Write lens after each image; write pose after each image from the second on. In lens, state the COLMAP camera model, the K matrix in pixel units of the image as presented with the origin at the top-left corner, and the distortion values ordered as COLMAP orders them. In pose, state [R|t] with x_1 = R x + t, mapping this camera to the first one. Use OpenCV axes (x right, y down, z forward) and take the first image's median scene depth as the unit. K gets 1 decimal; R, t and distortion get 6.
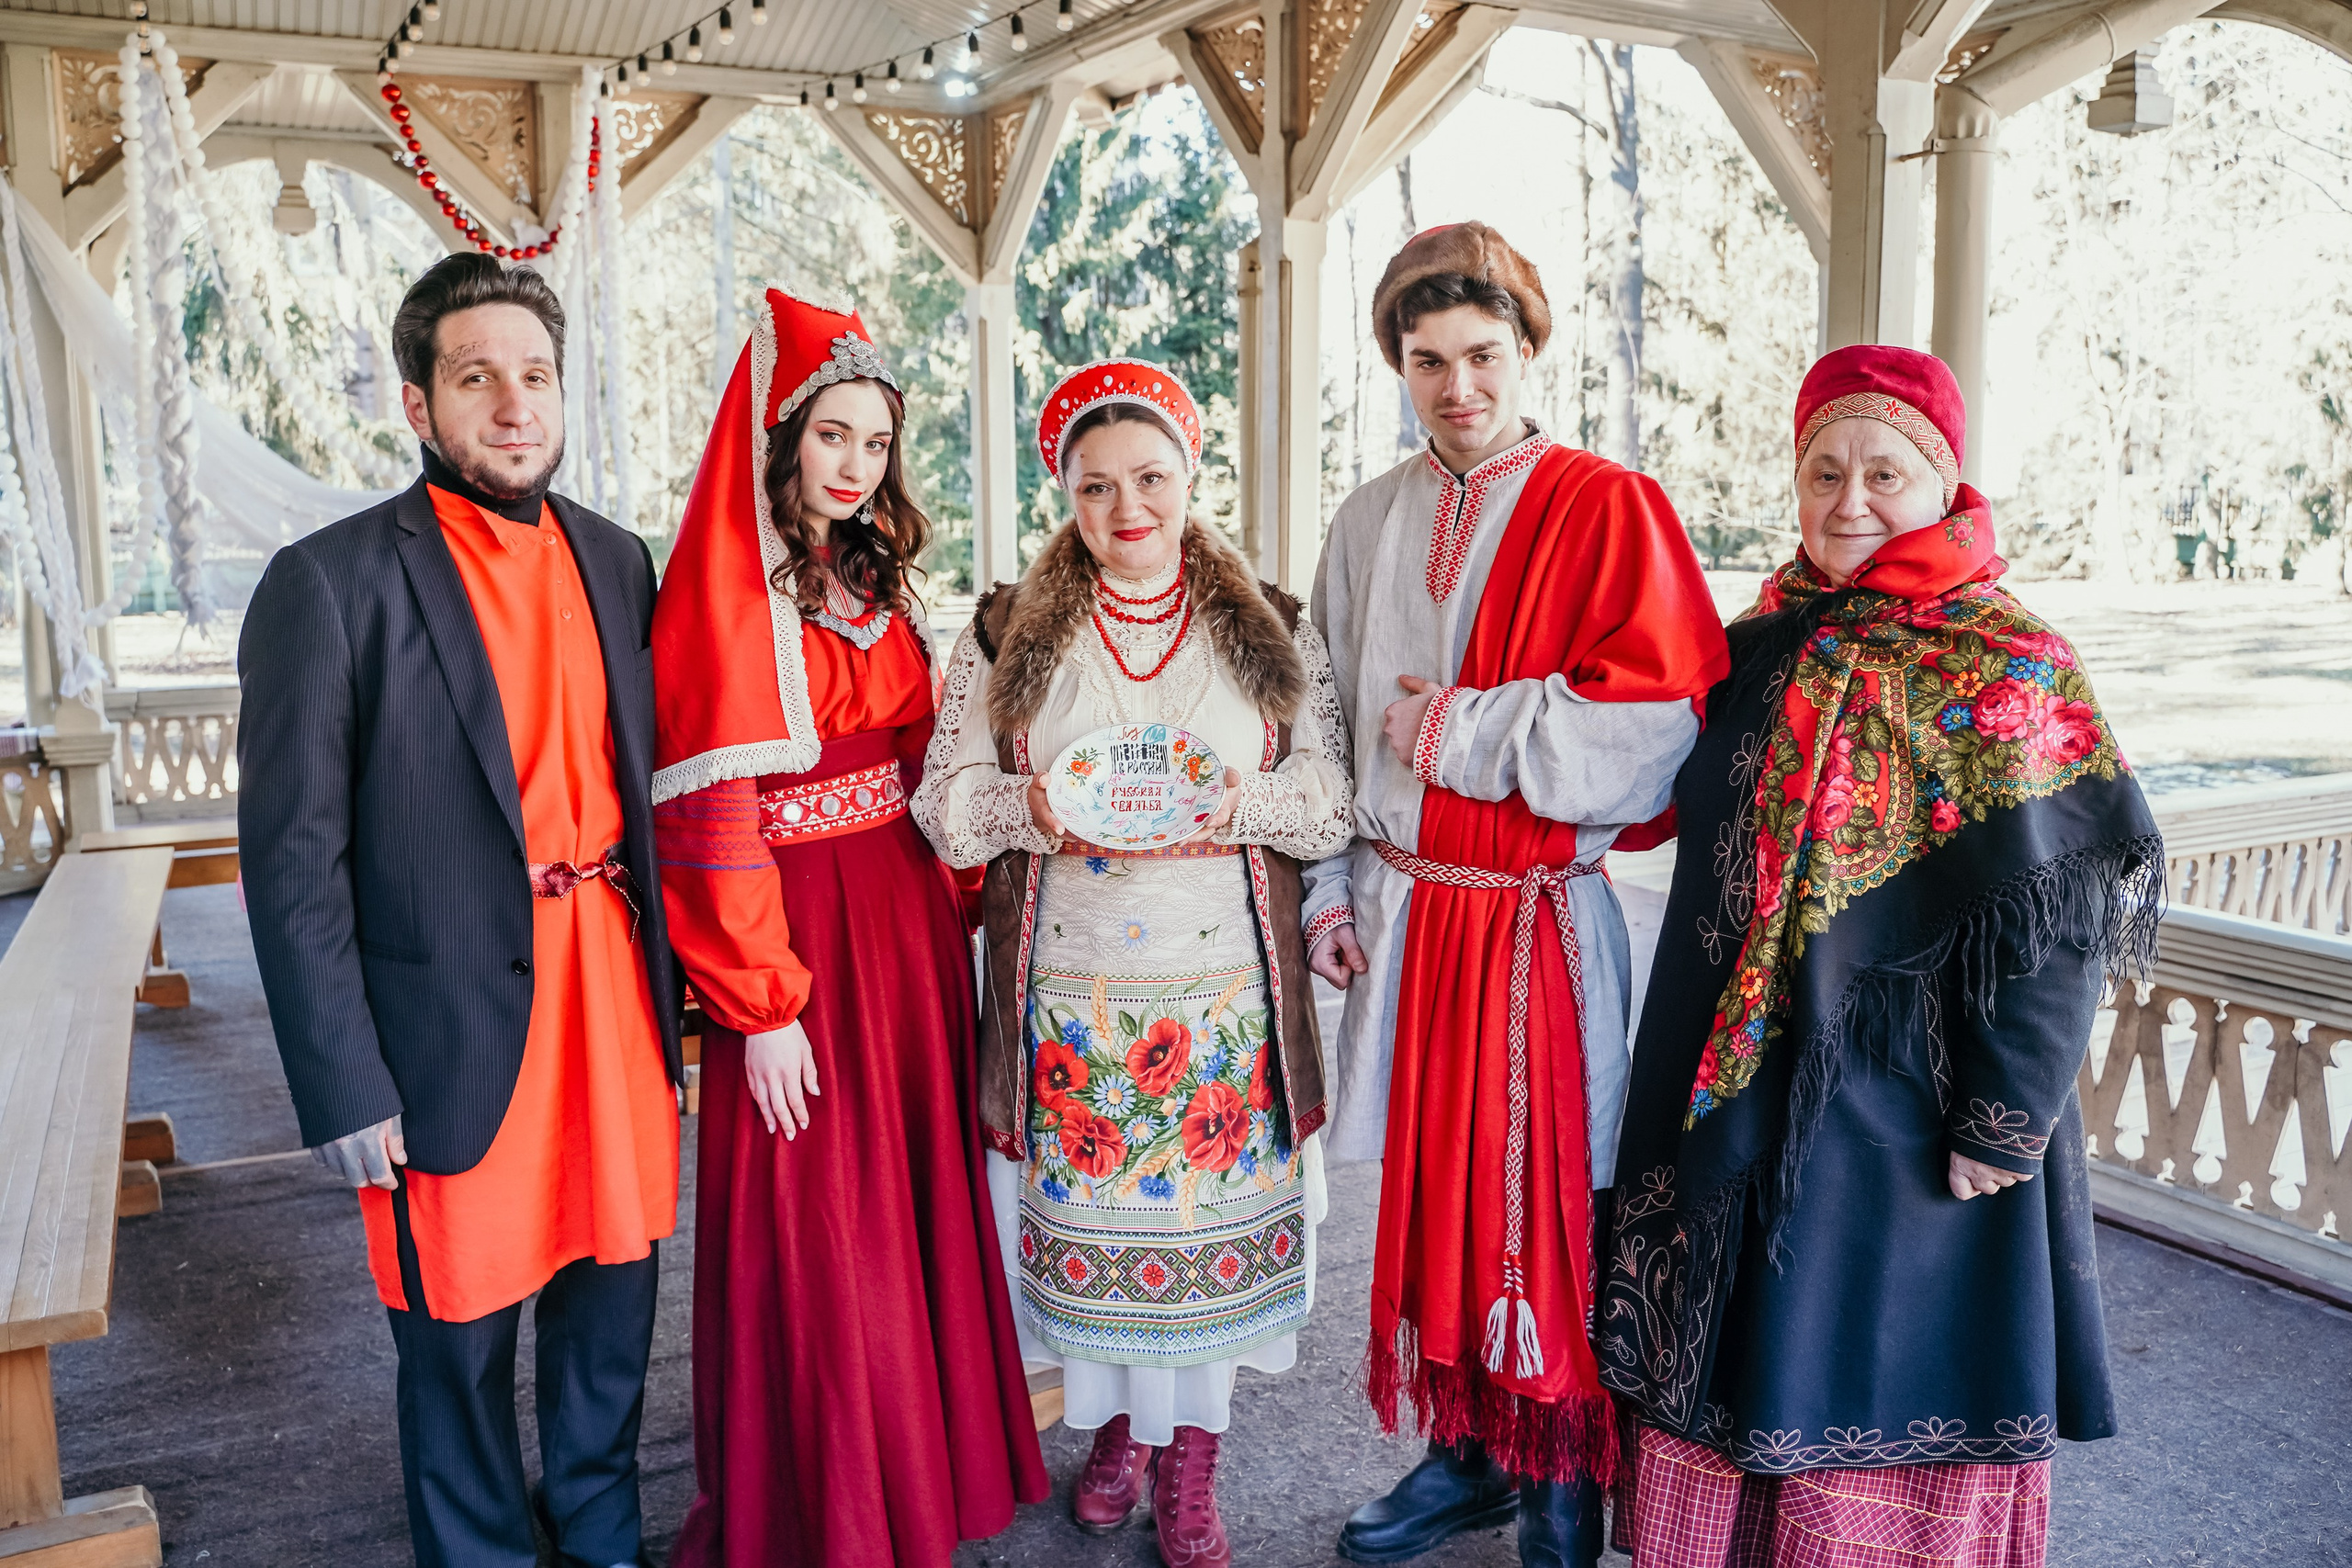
lens RADIAL K [[1928.9, 0, 1175.9], [0, 1928.9, 786.4], [0, 0, 1]] dist [-0.111500, 0.095304]
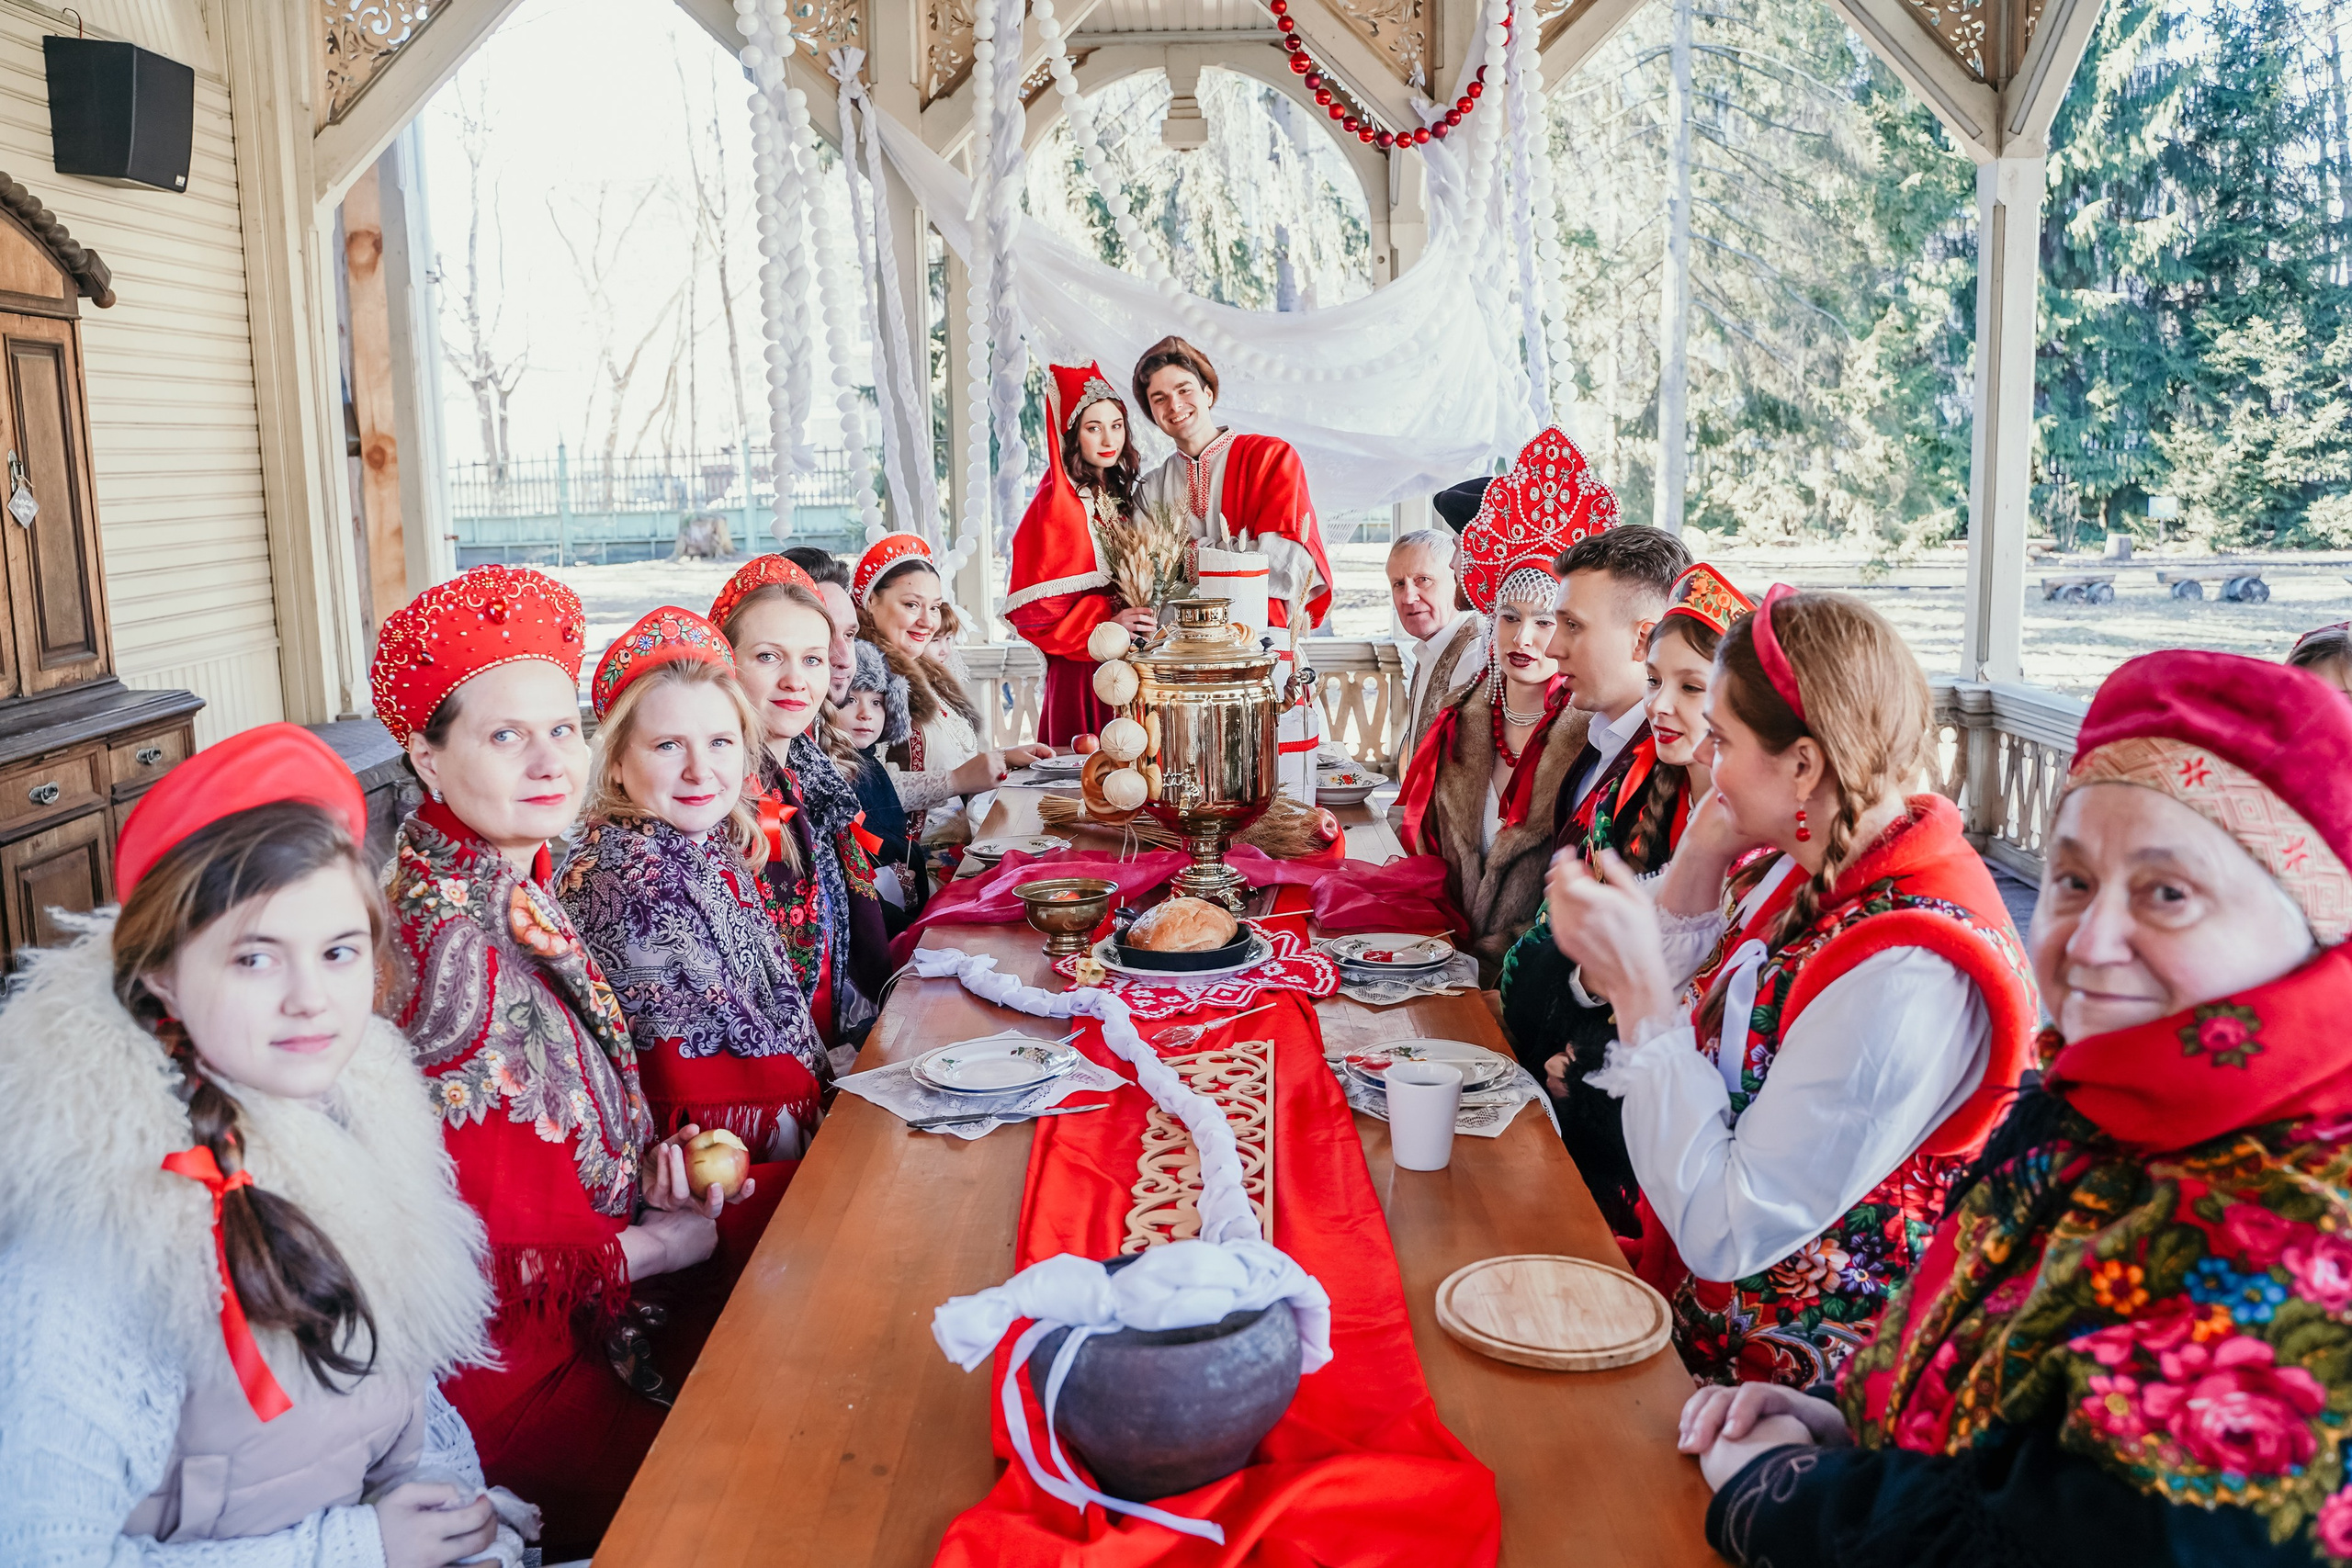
lens RADIAL K [[1928.9, 0, 1175.9], [0, 1928.9, 786.4], [0, 0, 1]] dist [-0.111500, 0.095304]
pose [[0.886357, 0.069000, -0.457832, -0.041193], [-0.055092, 0.997525, 0.043679, -0.037128], [0.459713, -0.013492, 0.887965, 0.235110]]
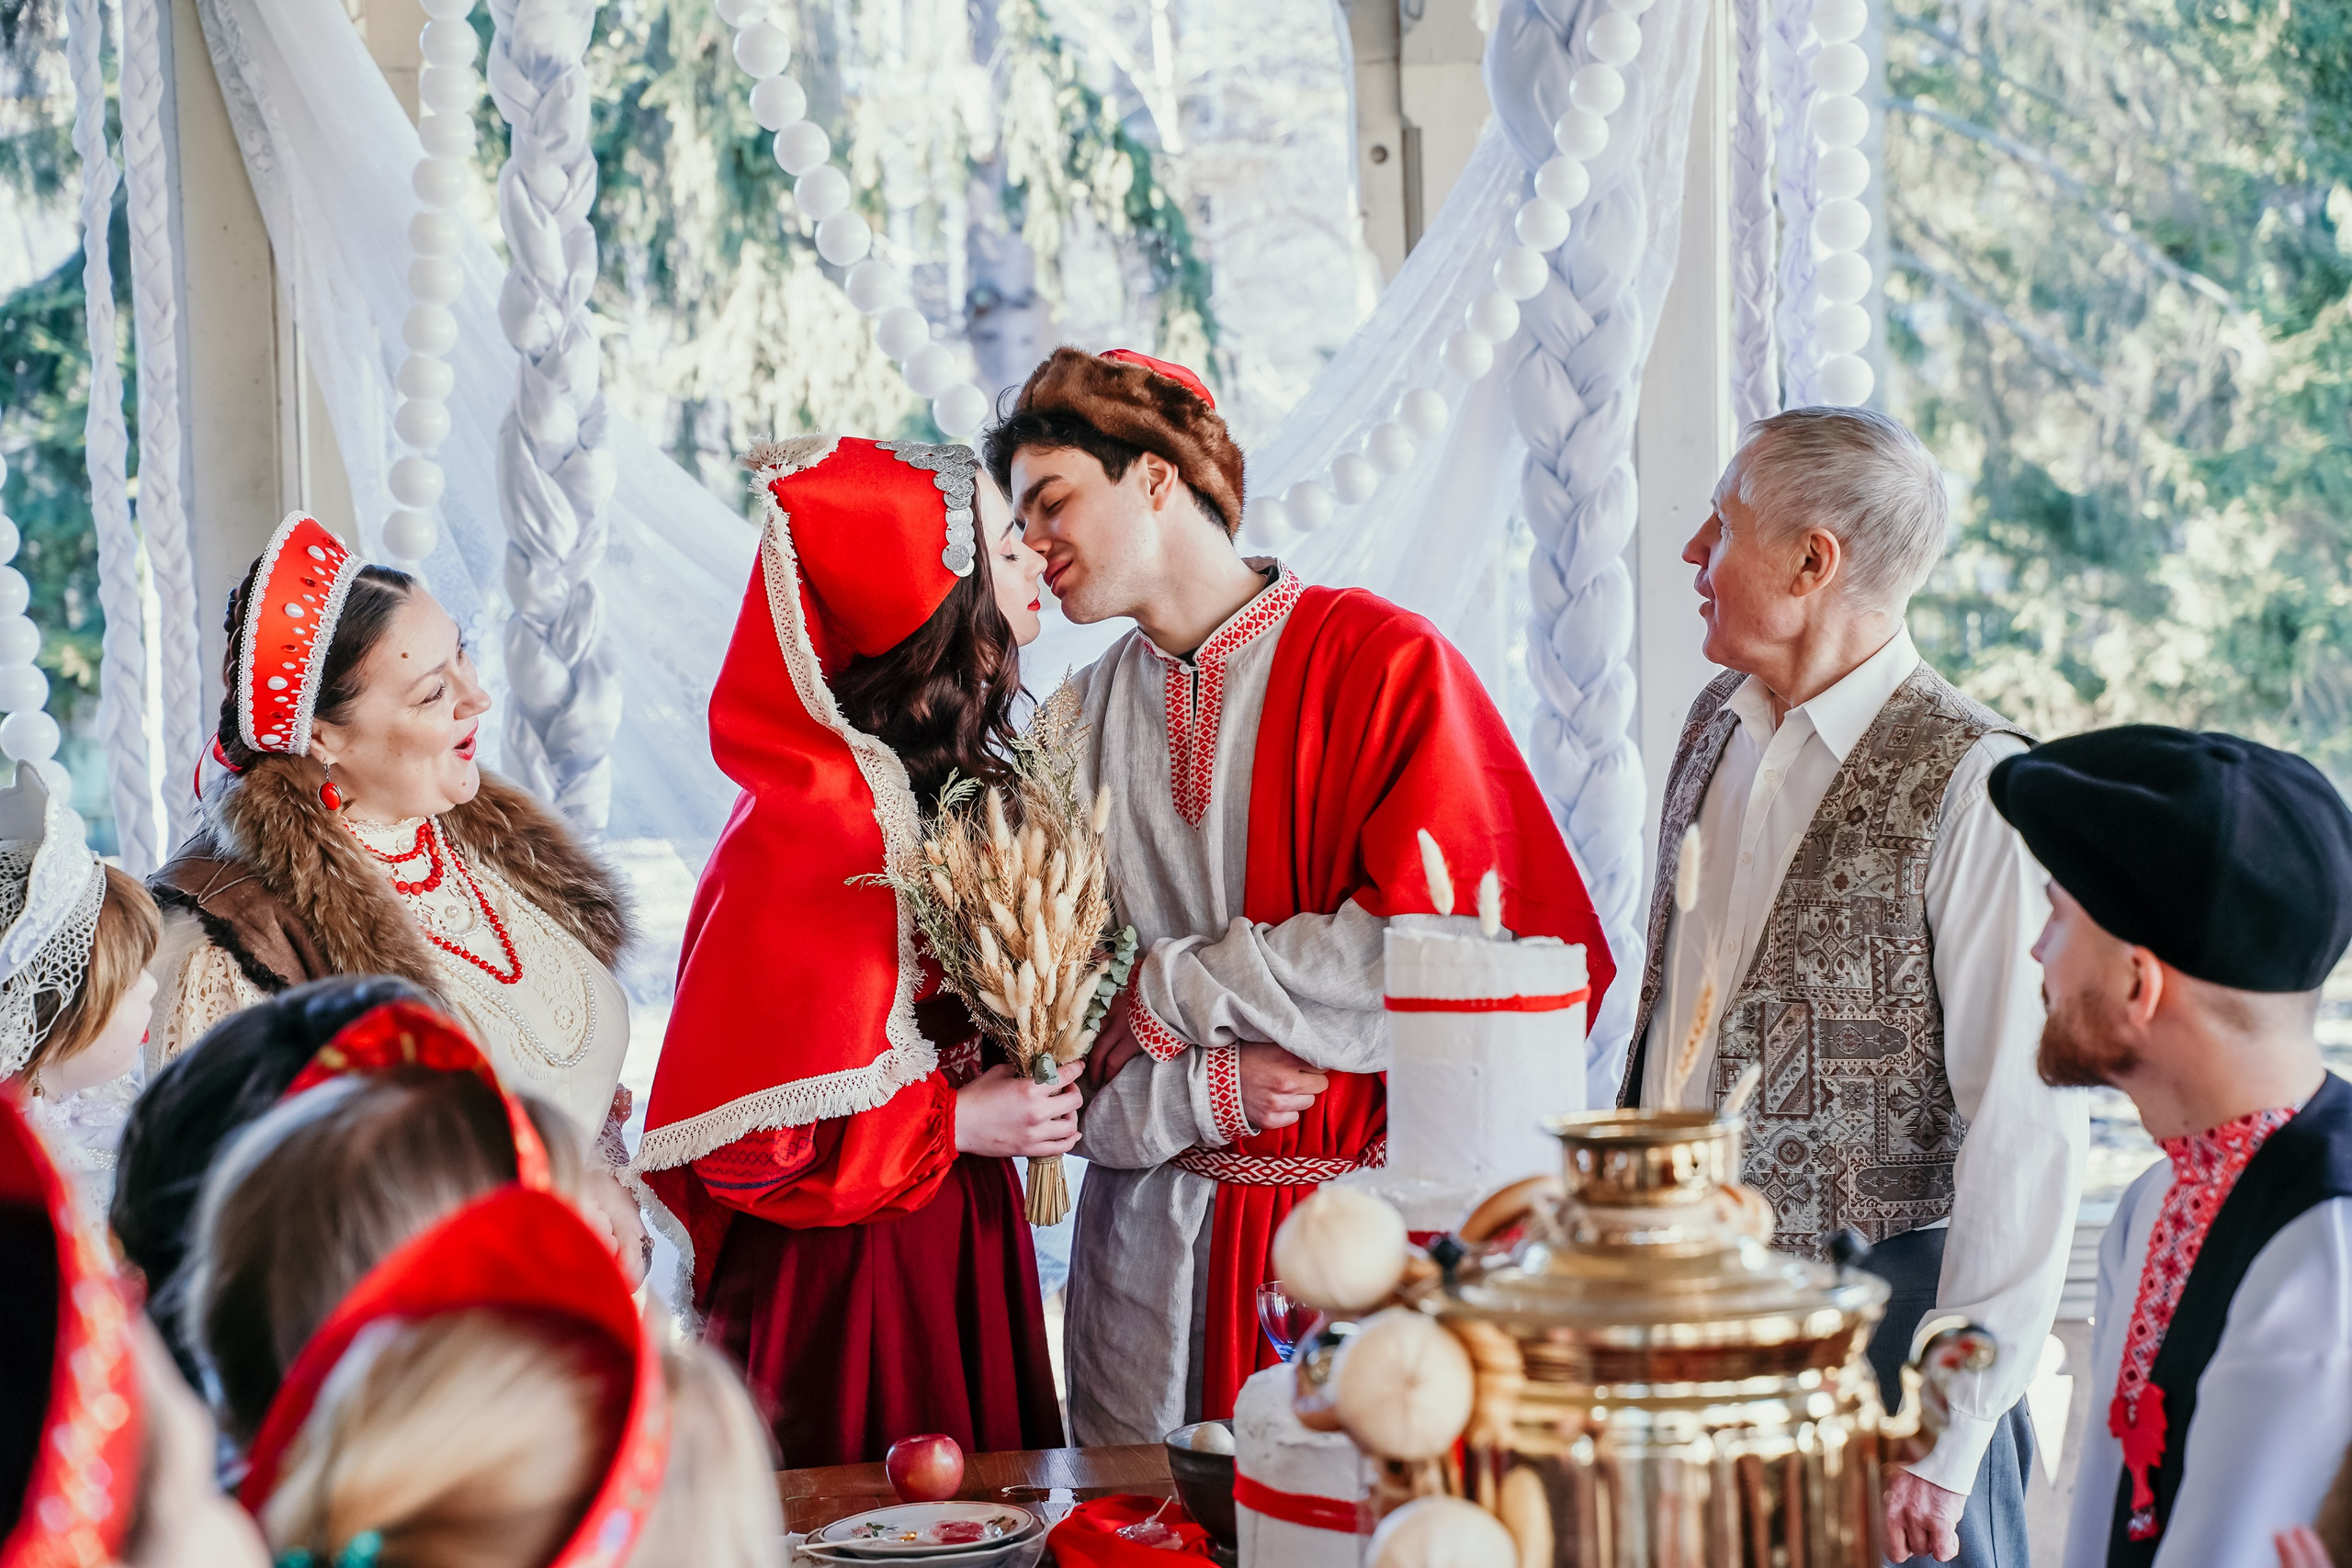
lens RADIAL K [[4505.0, 0, 1176.0], [0, 4505.0, 784.0], [0, 0, 1]] dist [0.160460, -0.028333]
pose [[0.940107, -0.006006, -0.340826, -0.155225], [-0.028397, 0.994989, -0.095864, -0.052324], [0.339694, 0.099801, 0.935226, 0.294655]]
